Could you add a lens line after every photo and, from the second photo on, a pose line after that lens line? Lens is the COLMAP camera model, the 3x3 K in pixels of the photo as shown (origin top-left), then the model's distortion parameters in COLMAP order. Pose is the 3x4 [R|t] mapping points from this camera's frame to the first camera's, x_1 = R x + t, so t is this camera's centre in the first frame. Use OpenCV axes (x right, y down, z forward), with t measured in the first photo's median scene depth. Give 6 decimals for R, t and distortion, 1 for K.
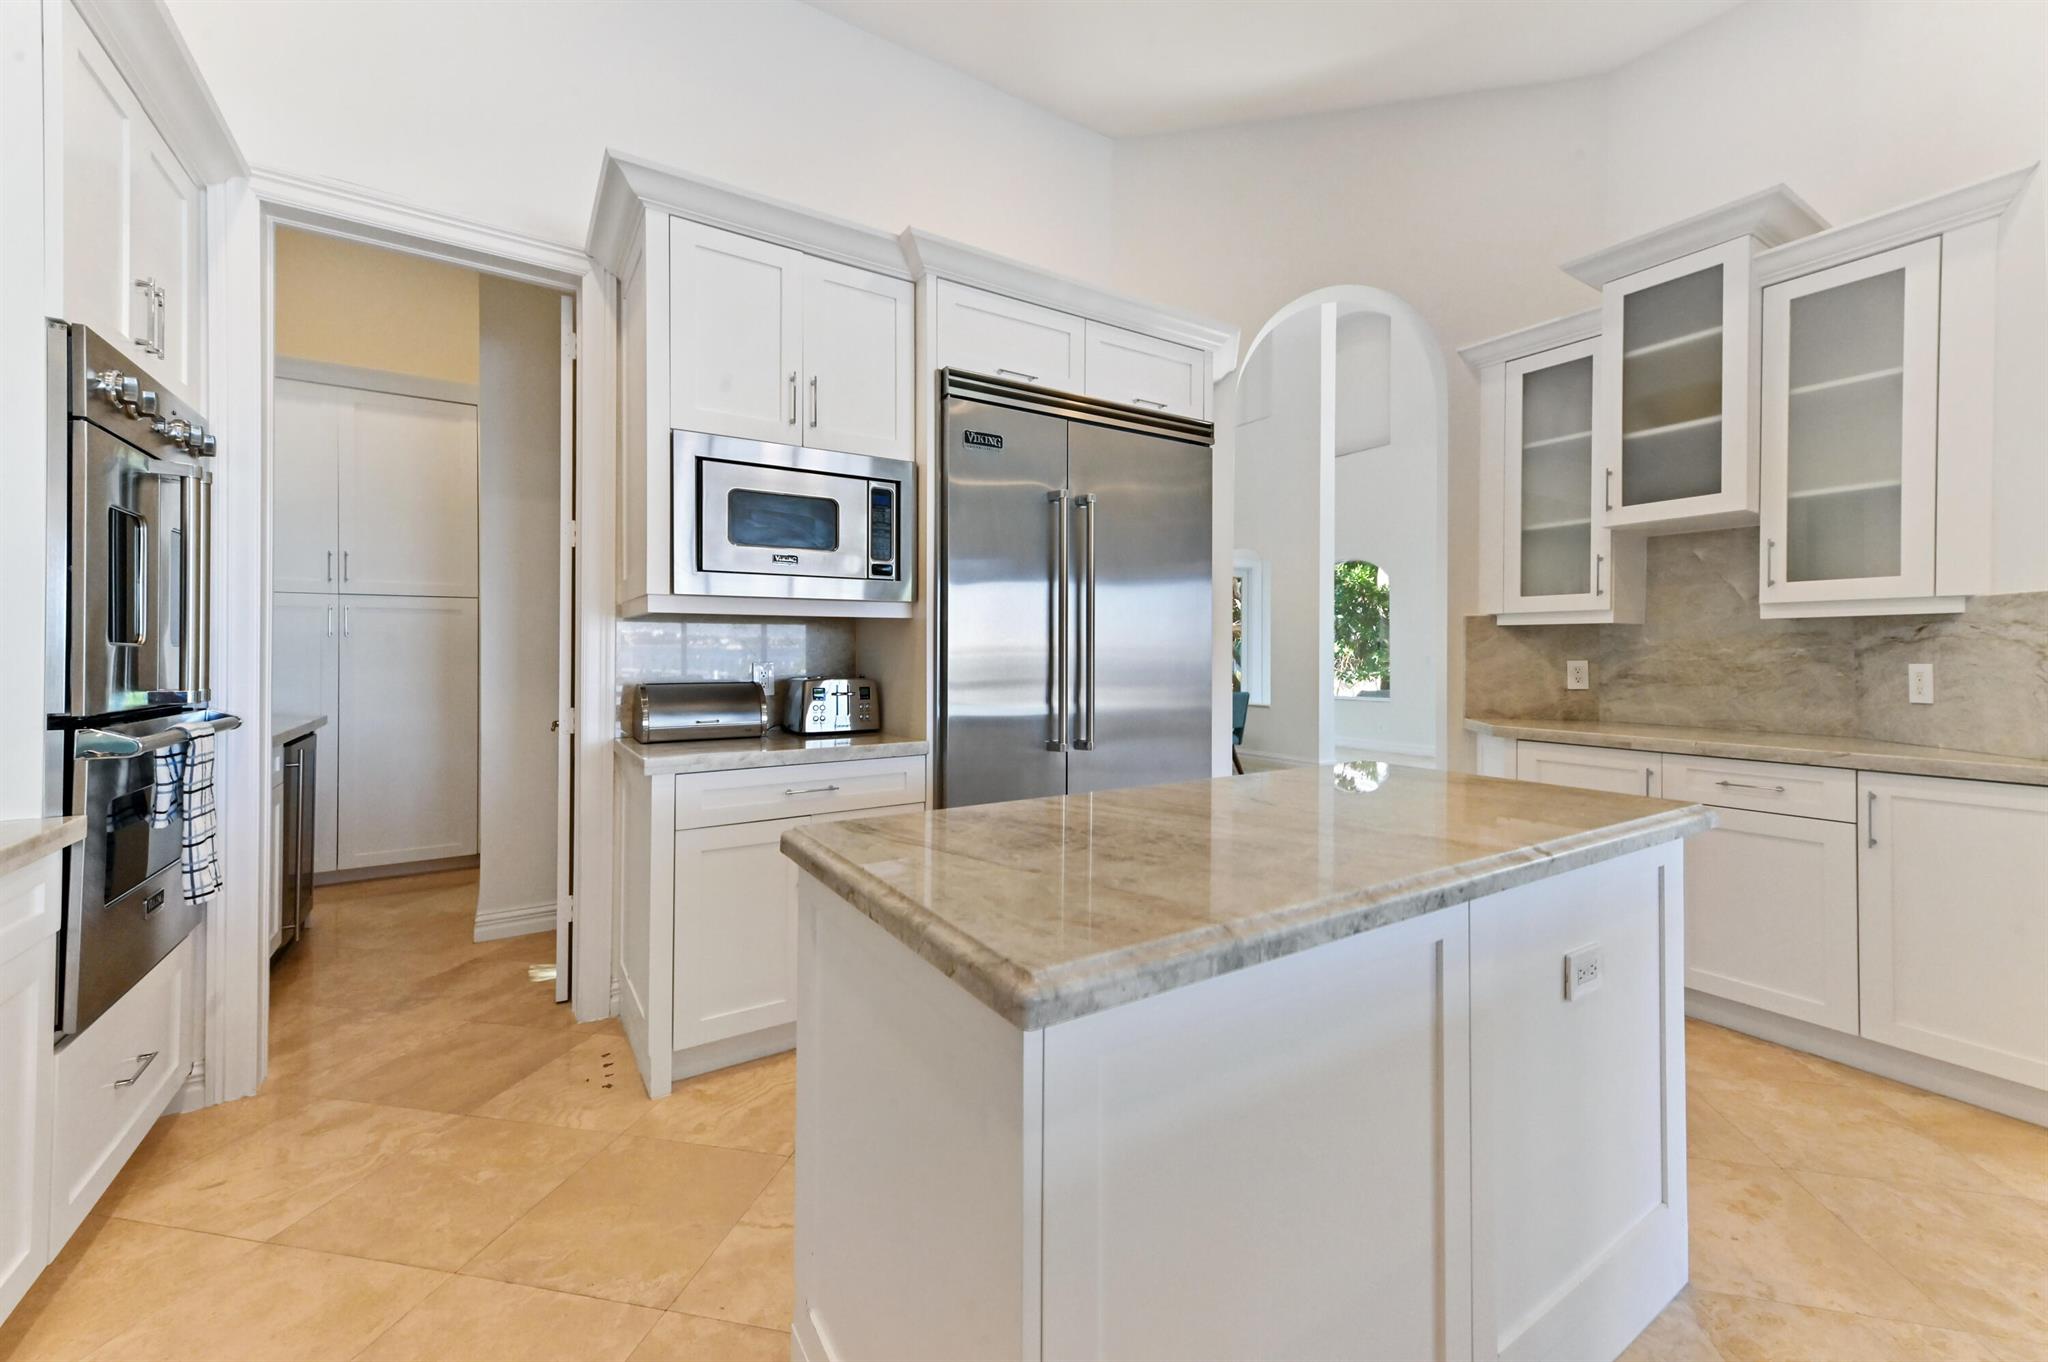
lens RADIAL K [[805.4, 0, 1015.5], [0, 805.4, 651.4], [0, 0, 1]] dist [0.010401, -0.000048]
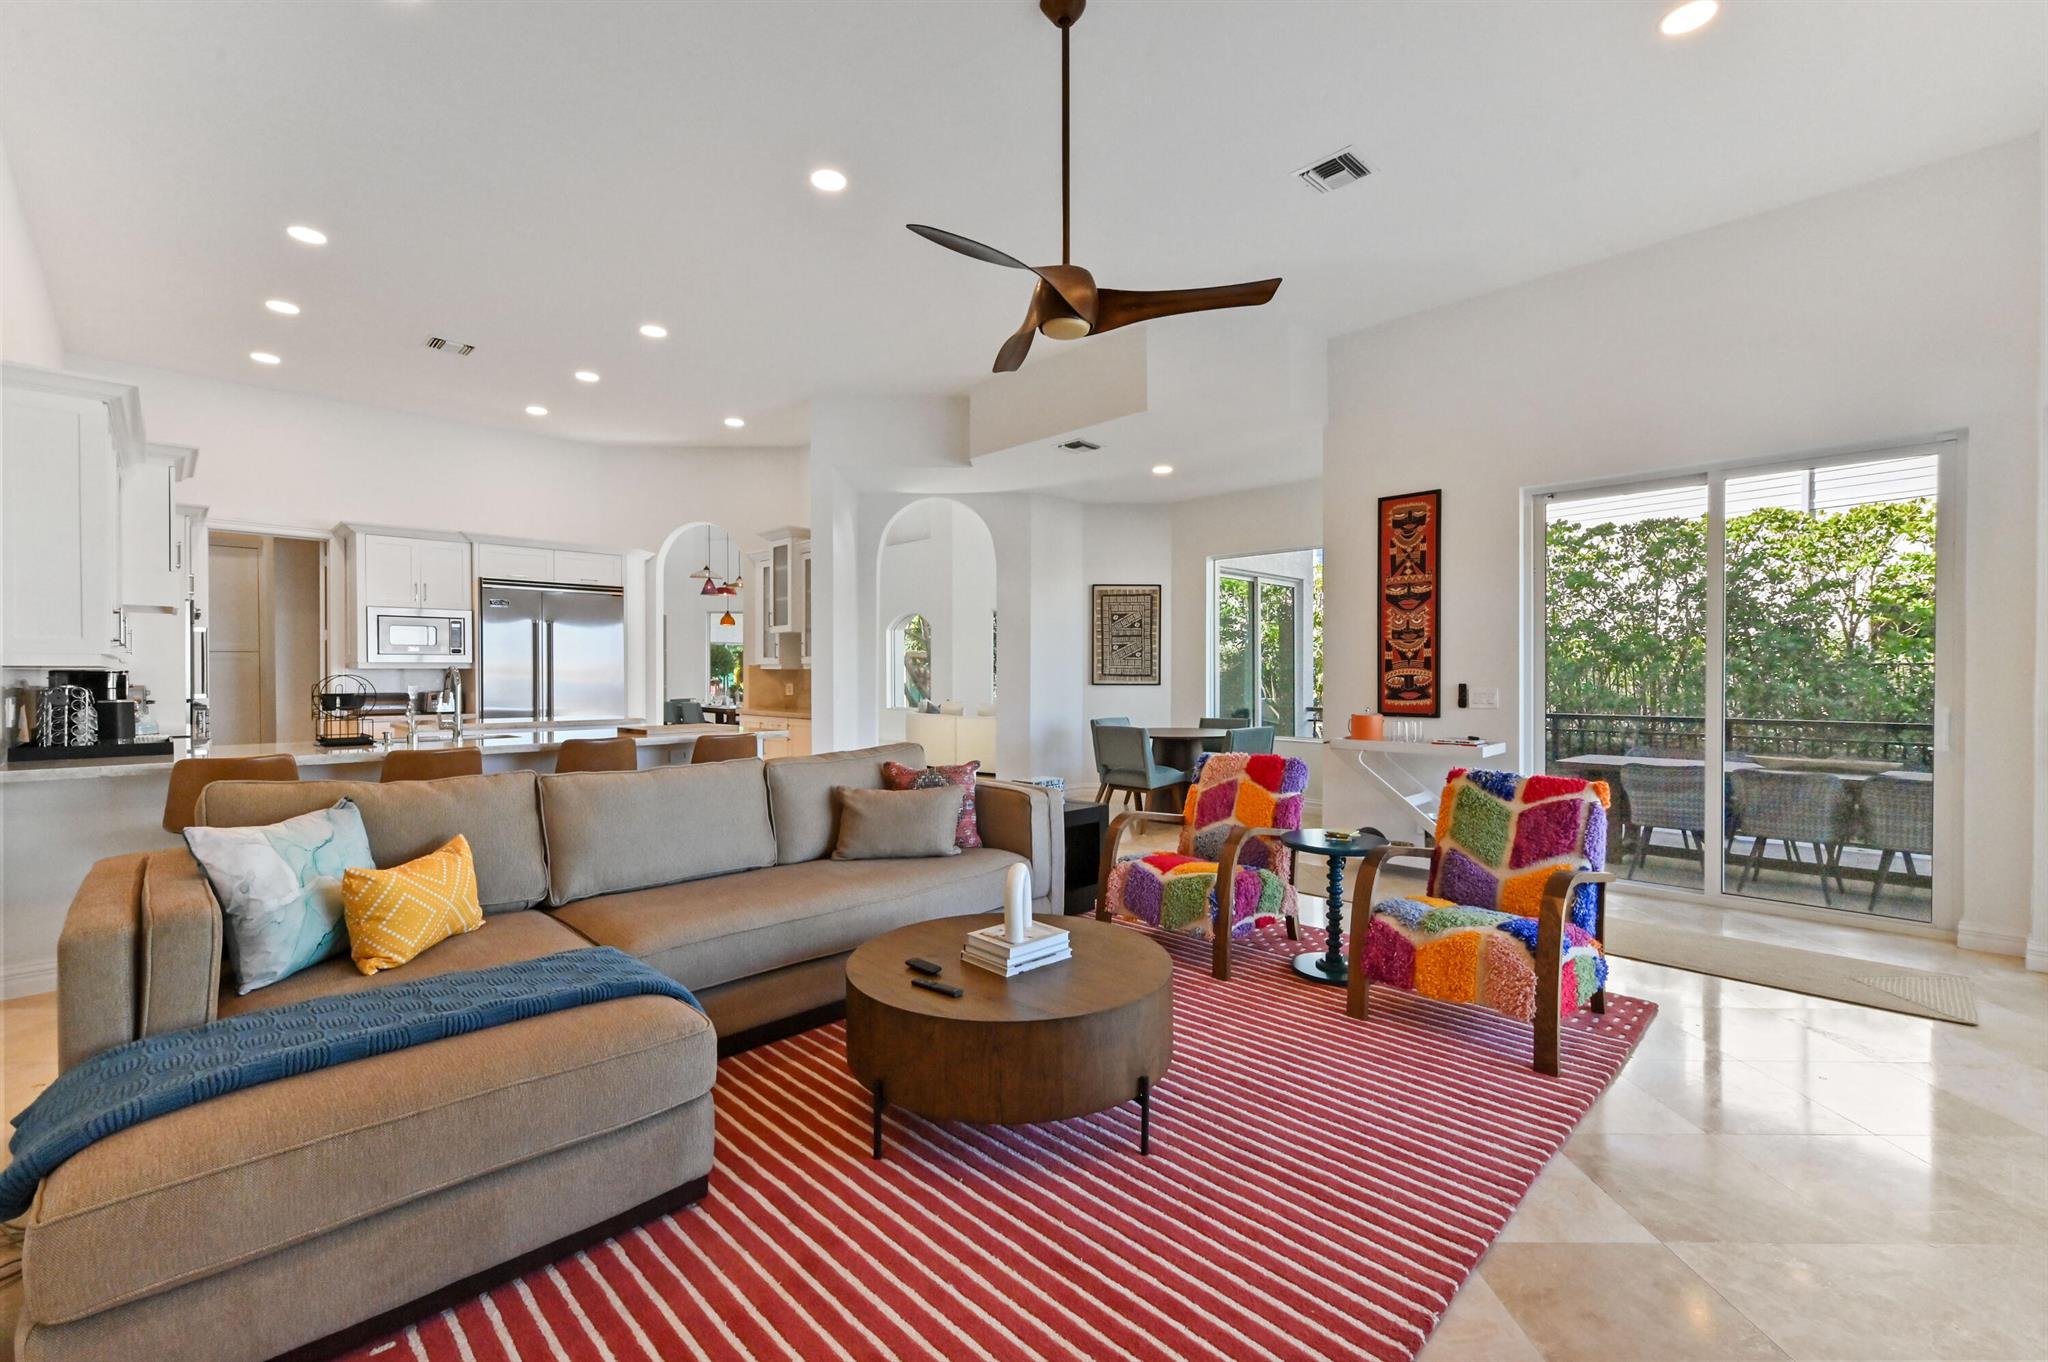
lens RADIAL K [[887.6, 0, 1024.0], [0, 887.6, 681.0], [0, 0, 1]] dist [0.000751, 0.000067]
pose [[0.979881, -0.004504, 0.199530, 1.253324], [0.003287, 0.999974, 0.006432, -0.016247], [-0.199553, -0.005646, 0.979871, -2.605582]]
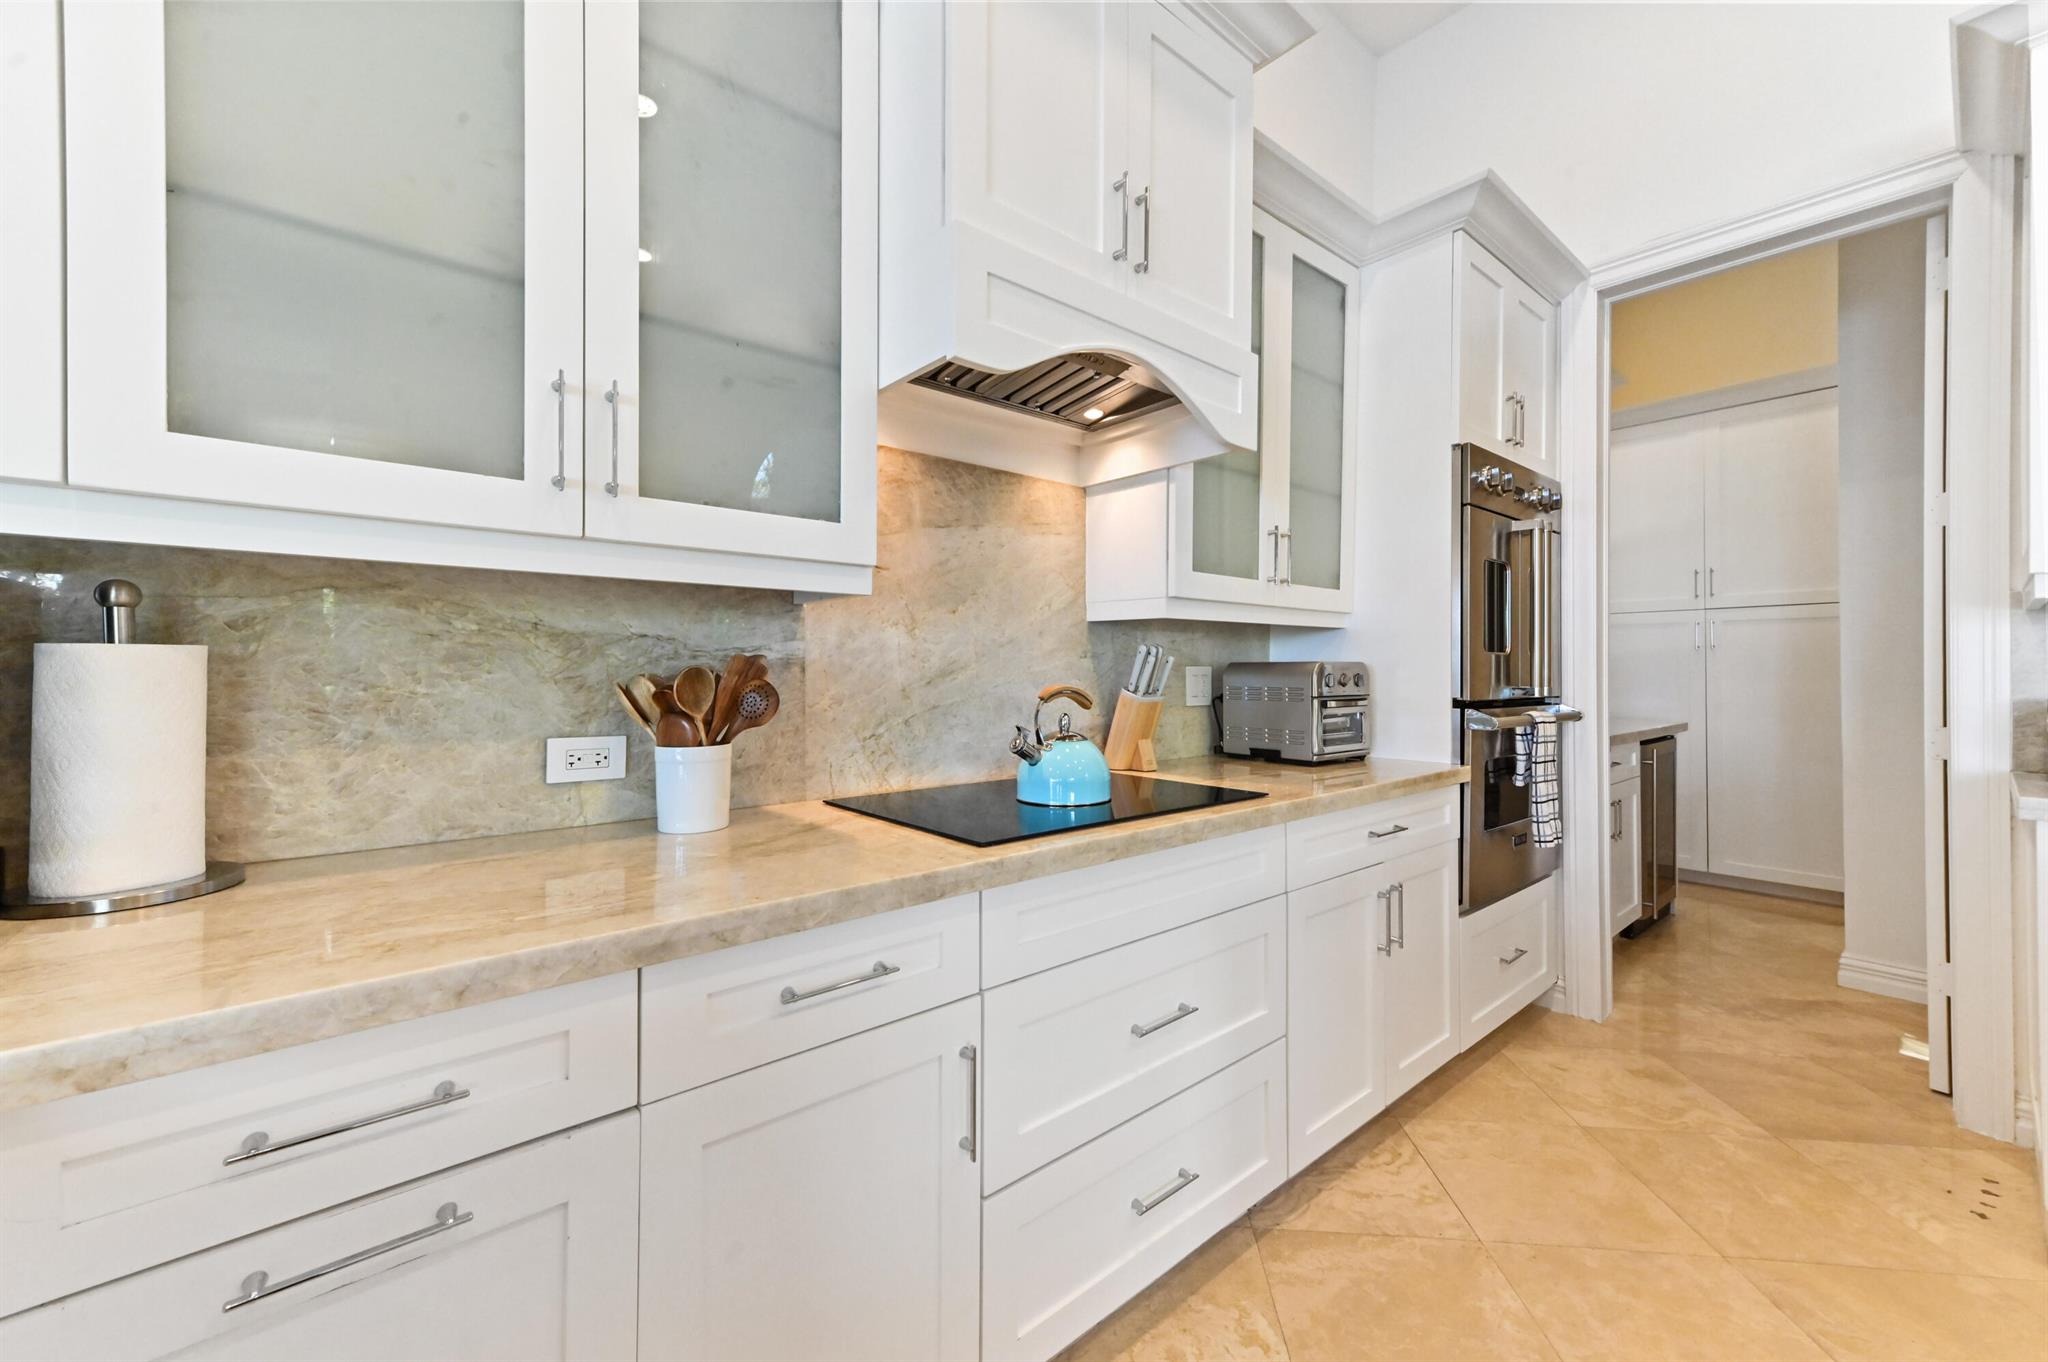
lens RADIAL K [[818.5, 0, 1024.0], [0, 818.5, 681.0], [0, 0, 1]] dist [-0.002450, -0.000024]
pose [[0.106029, 0.005790, -0.994346, 0.188312], [0.001235, 0.999982, 0.005955, 0.022081], [0.994362, -0.001860, 0.106020, 0.009865]]
